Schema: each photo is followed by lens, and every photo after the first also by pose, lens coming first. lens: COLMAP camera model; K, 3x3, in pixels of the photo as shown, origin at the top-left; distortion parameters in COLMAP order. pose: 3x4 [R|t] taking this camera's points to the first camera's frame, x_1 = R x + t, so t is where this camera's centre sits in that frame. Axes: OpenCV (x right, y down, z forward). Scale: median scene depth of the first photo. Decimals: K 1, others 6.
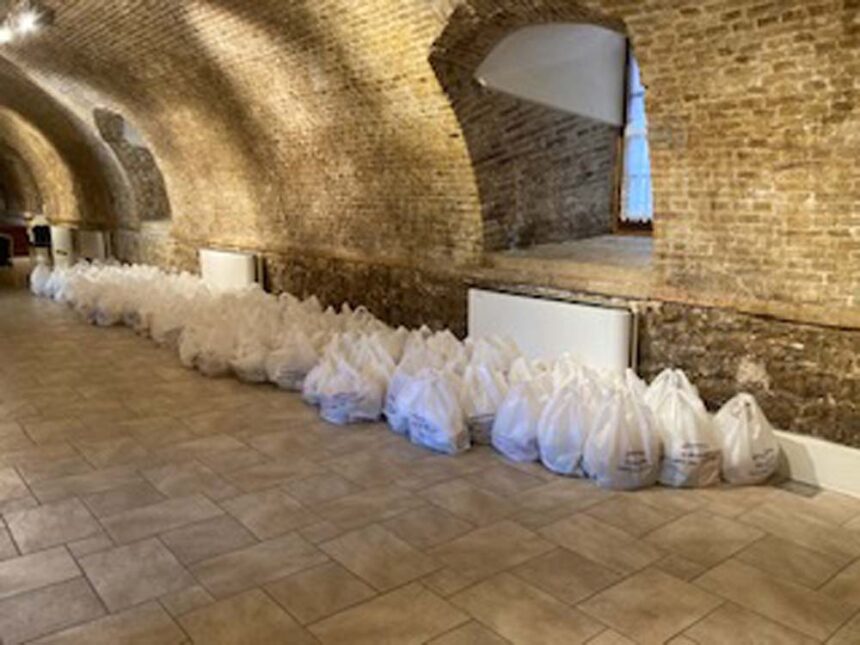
lens RADIAL K [[713.7, 0, 431.3], [0, 713.7, 327.5], [0, 0, 1]] dist [0.006208, 0.000664]
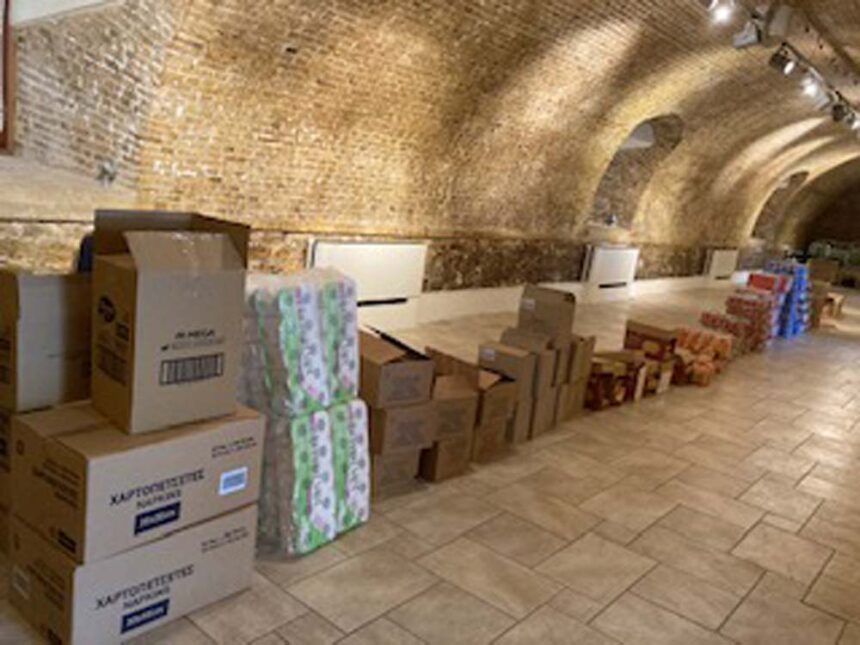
lens RADIAL K [[713.7, 0, 432.6], [0, 713.7, 319.2], [0, 0, 1]] dist [0.006208, 0.000664]
pose [[-0.170892, -0.246714, 0.953902, -1.225511], [0.021677, 0.966967, 0.253976, -0.262785], [-0.985051, 0.064081, -0.159899, 1.302122]]
